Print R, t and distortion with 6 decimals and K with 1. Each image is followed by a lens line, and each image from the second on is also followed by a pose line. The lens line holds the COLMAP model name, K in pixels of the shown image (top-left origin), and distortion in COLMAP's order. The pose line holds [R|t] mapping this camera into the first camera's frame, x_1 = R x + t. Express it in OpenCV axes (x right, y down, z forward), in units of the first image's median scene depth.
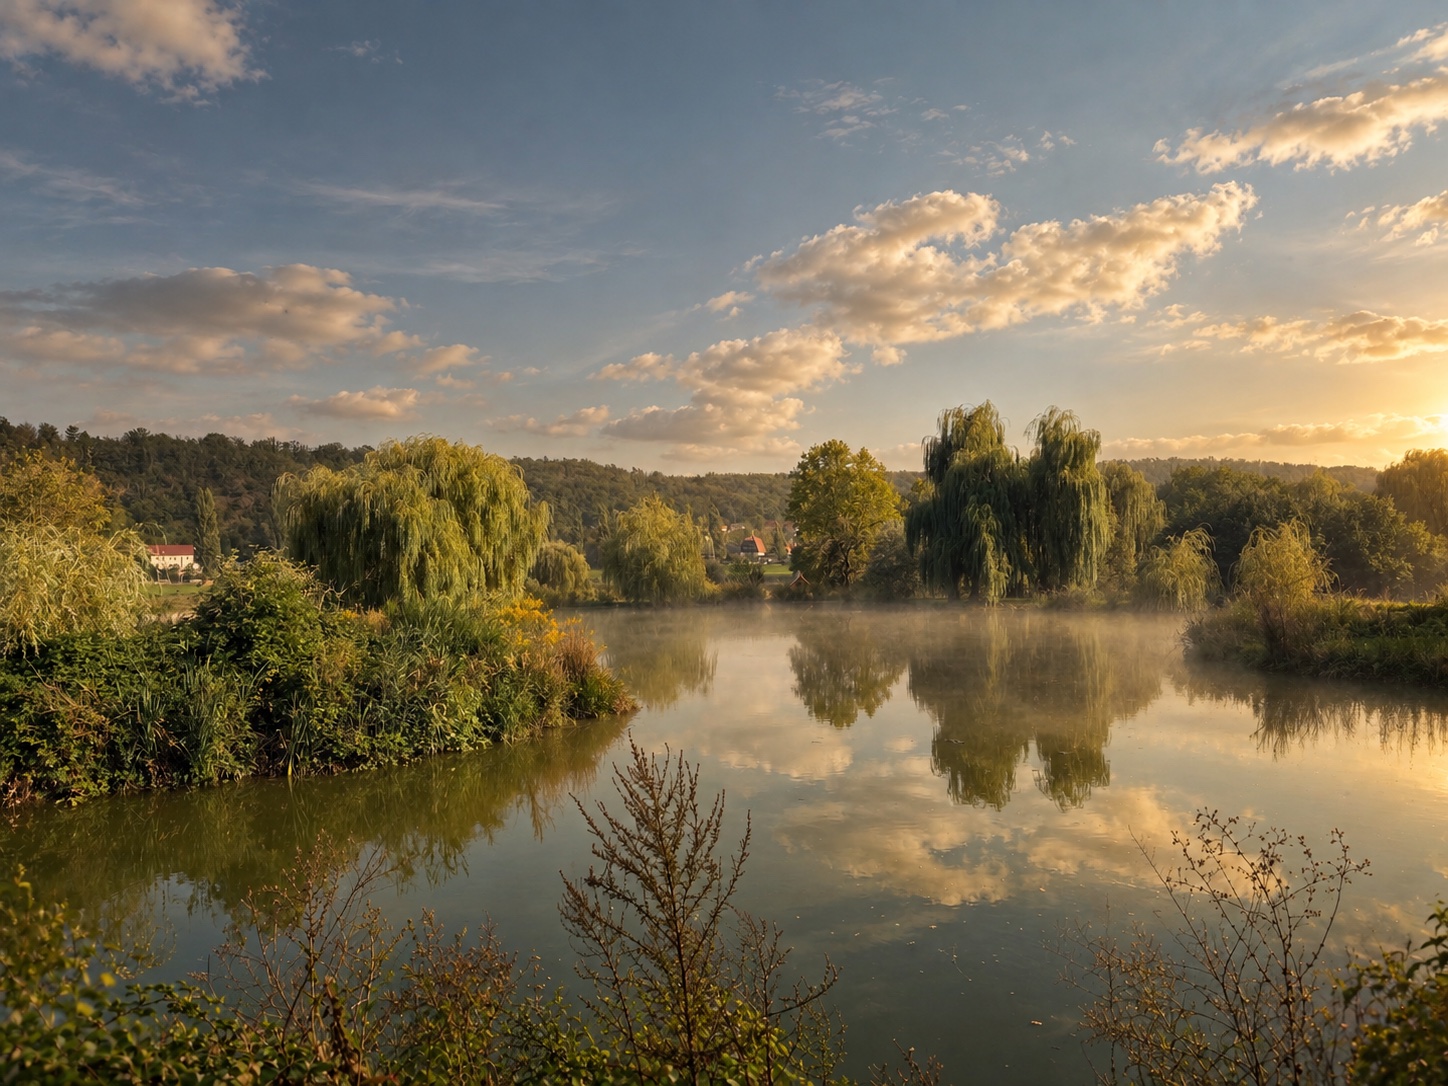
lens RADIAL K [[983.1, 0, 724.0], [0, 983.1, 543.0], [0, 0, 1]] dist [0.117465, -0.250126]
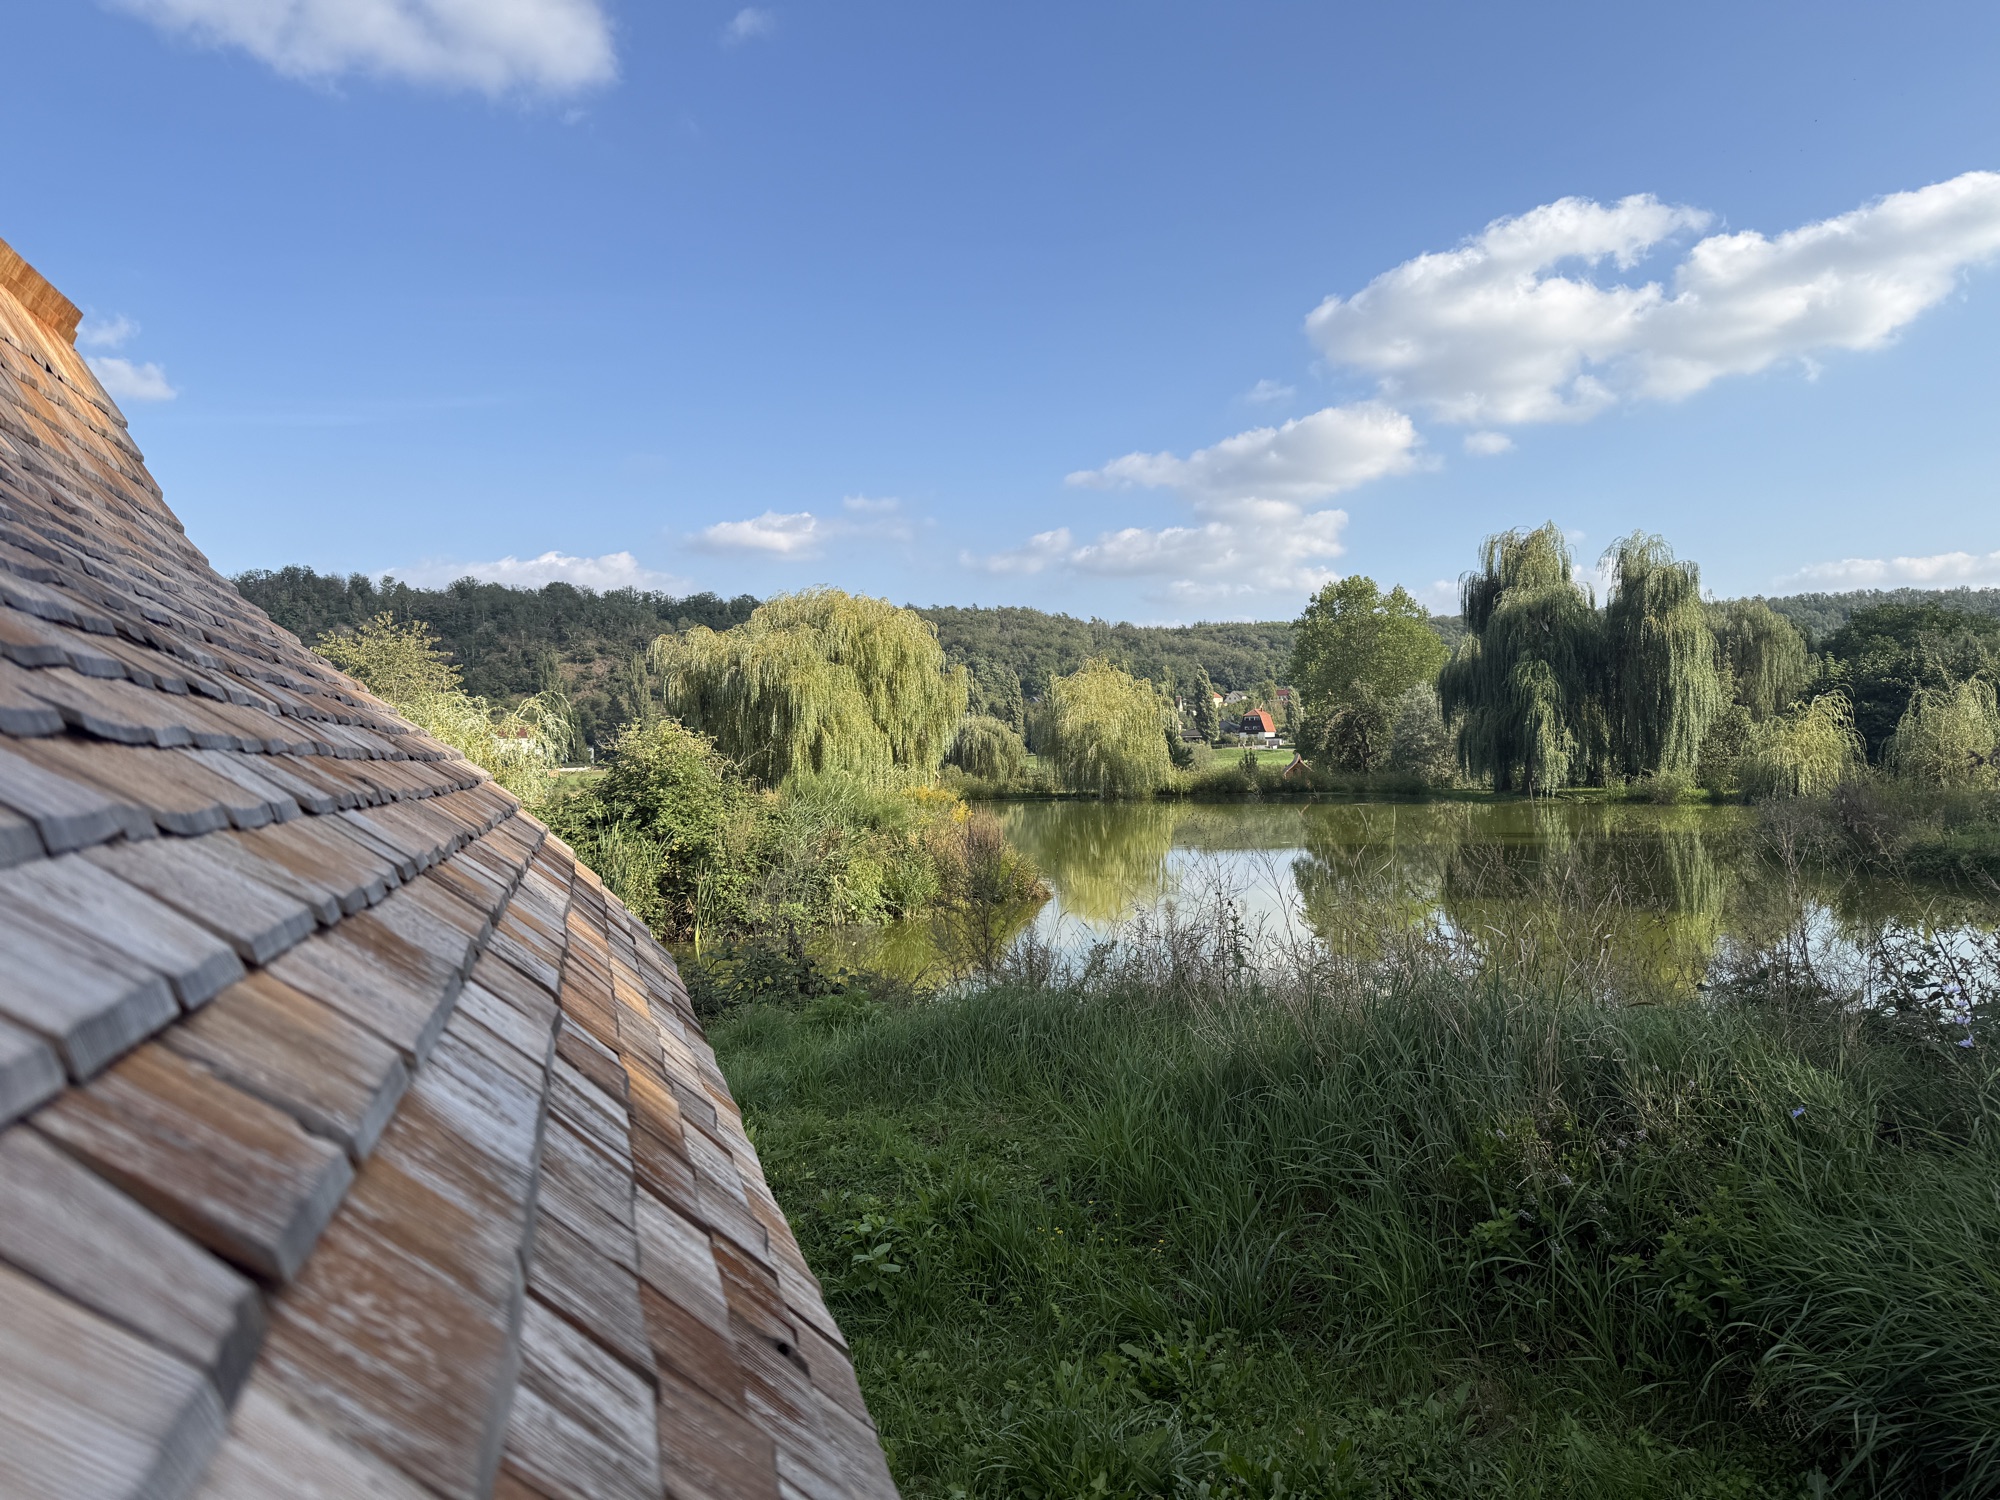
lens RADIAL K [[1412.0, 0, 1000.0], [0, 1412.0, 750.0], [0, 0, 1]] dist [0.147517, -0.288155]
pose [[0.986348, -0.001230, -0.164670, 0.034576], [0.004368, 0.999816, 0.018693, 0.004889], [0.164617, -0.019157, 0.986172, -0.121782]]
